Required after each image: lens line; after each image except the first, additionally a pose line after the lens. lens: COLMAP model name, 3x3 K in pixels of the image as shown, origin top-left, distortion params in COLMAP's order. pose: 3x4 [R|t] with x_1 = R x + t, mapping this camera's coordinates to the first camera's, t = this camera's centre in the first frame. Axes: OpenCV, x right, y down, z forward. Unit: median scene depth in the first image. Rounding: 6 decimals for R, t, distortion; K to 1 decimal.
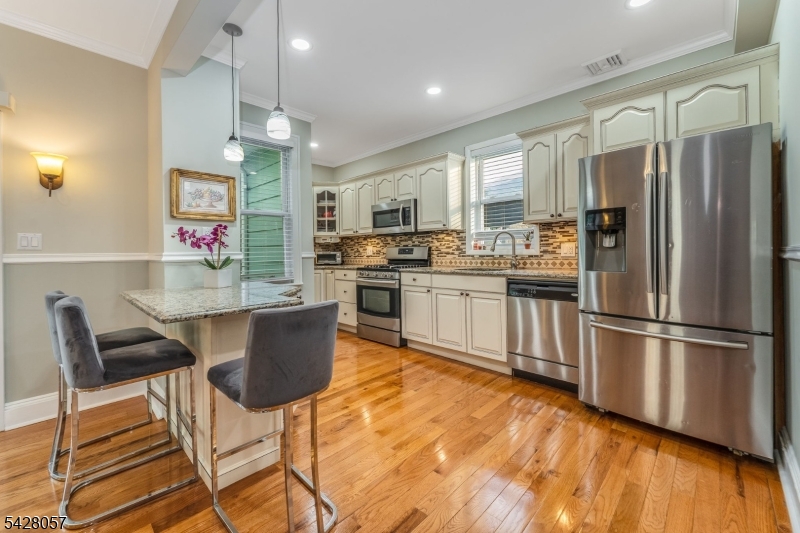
lens RADIAL K [[326.0, 0, 390.3], [0, 326.0, 251.5], [0, 0, 1]] dist [0.000164, 0.000150]
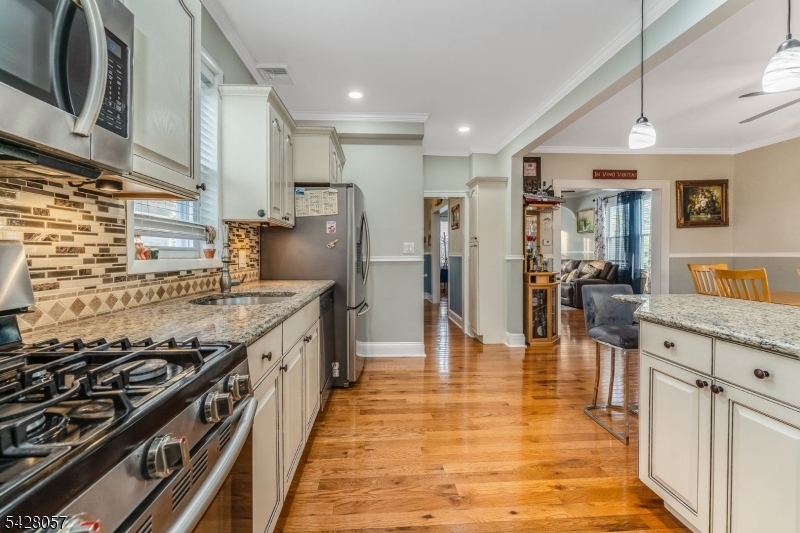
lens RADIAL K [[326.0, 0, 393.9], [0, 326.0, 258.9], [0, 0, 1]] dist [0.000164, 0.000150]
pose [[-0.749024, 0.003850, 0.662531, -0.237197], [0.010873, 0.999920, 0.006482, -0.006170], [-0.662453, 0.012059, -0.749006, 1.256603]]
